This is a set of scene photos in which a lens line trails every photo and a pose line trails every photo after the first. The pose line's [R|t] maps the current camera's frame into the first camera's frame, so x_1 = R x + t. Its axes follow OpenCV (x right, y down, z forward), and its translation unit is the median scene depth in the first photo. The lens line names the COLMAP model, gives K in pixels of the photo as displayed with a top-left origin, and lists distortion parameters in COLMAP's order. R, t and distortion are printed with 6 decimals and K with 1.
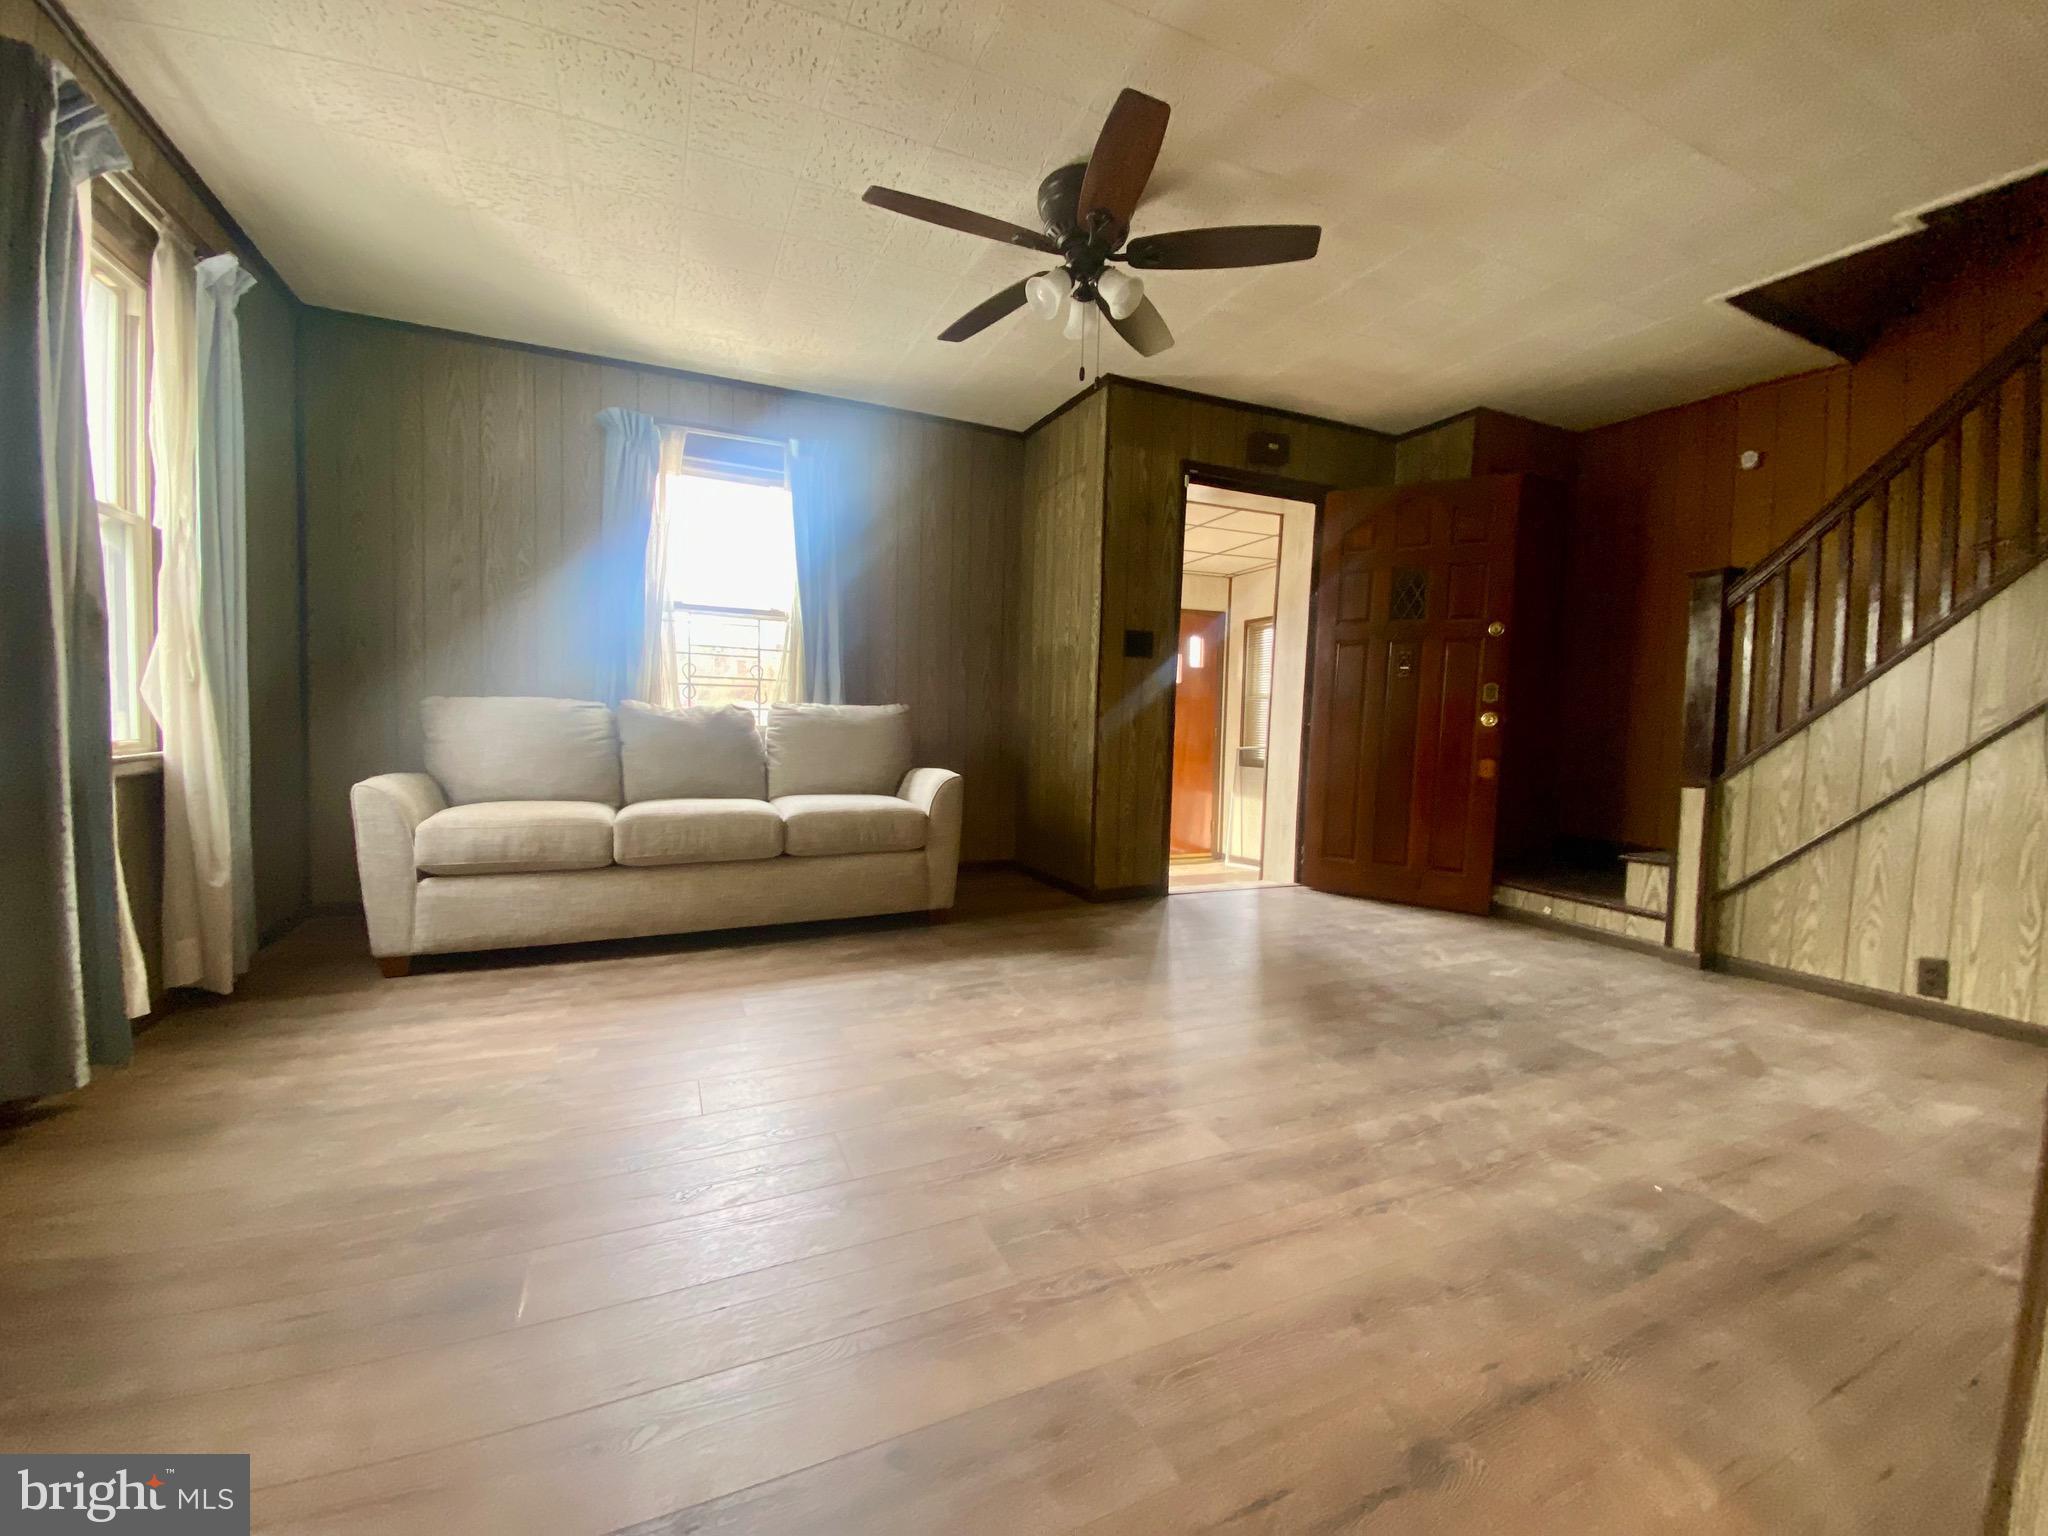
lens RADIAL K [[831.7, 0, 1024.0], [0, 831.7, 768.0], [0, 0, 1]] dist [0.002428, -0.011365]
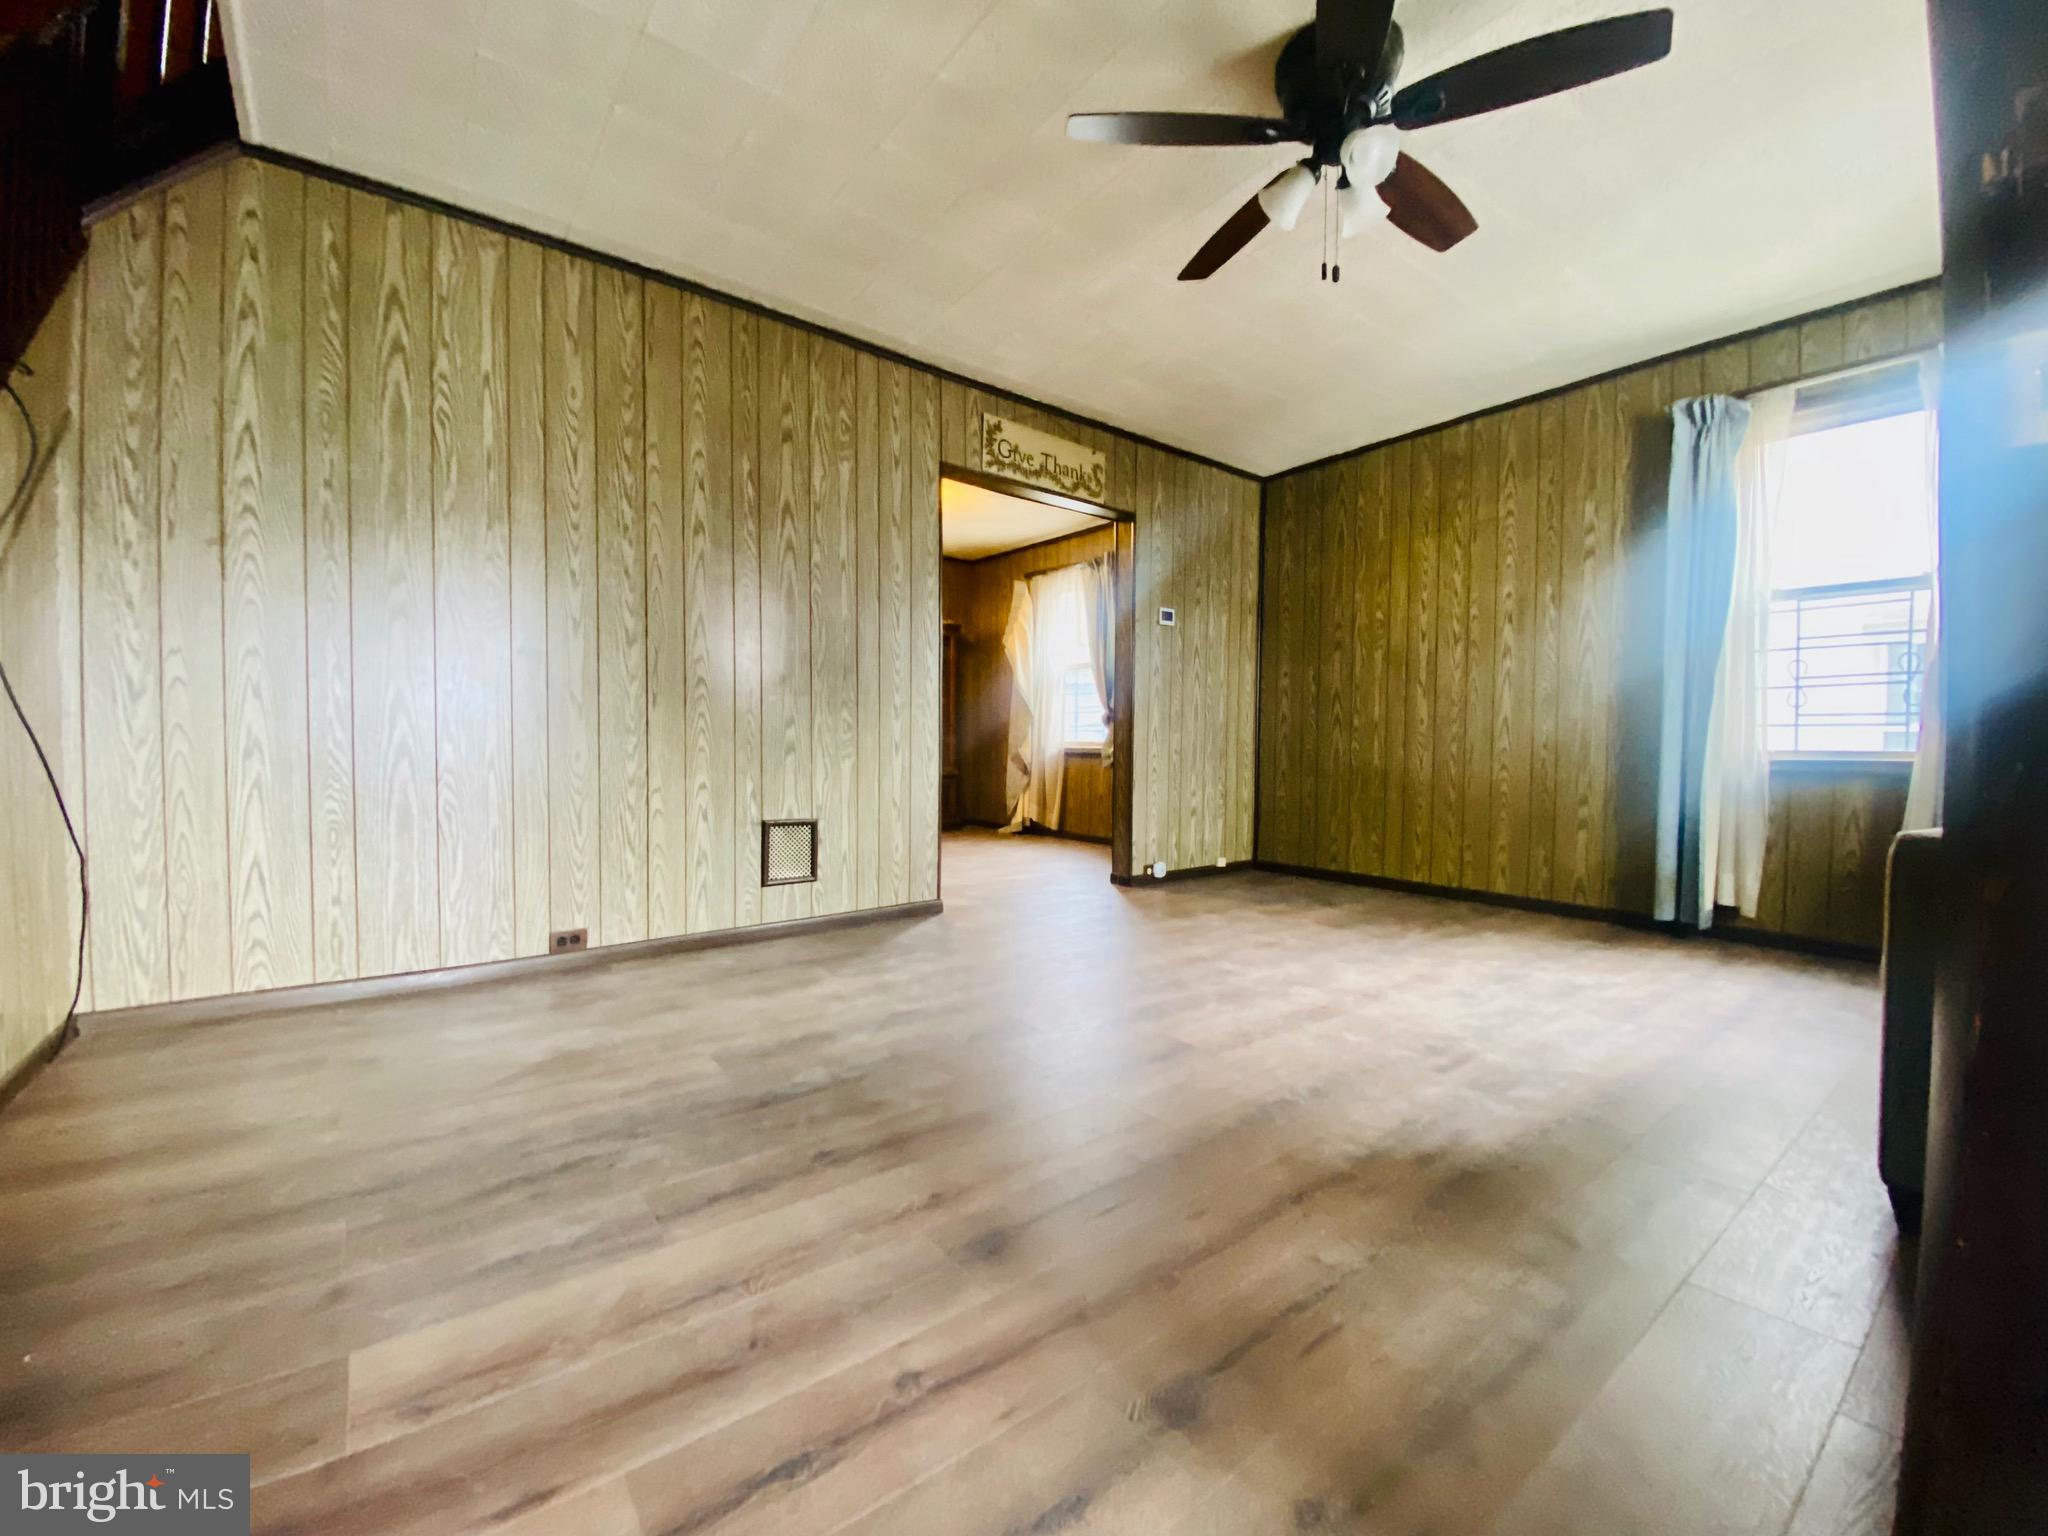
lens RADIAL K [[831.7, 0, 1024.0], [0, 831.7, 768.0], [0, 0, 1]] dist [0.002428, -0.011365]
pose [[-0.974032, -0.020628, -0.225467, 0.568514], [-0.040872, 0.995500, 0.085492, -0.054468], [0.222689, 0.092487, -0.970492, 1.873830]]
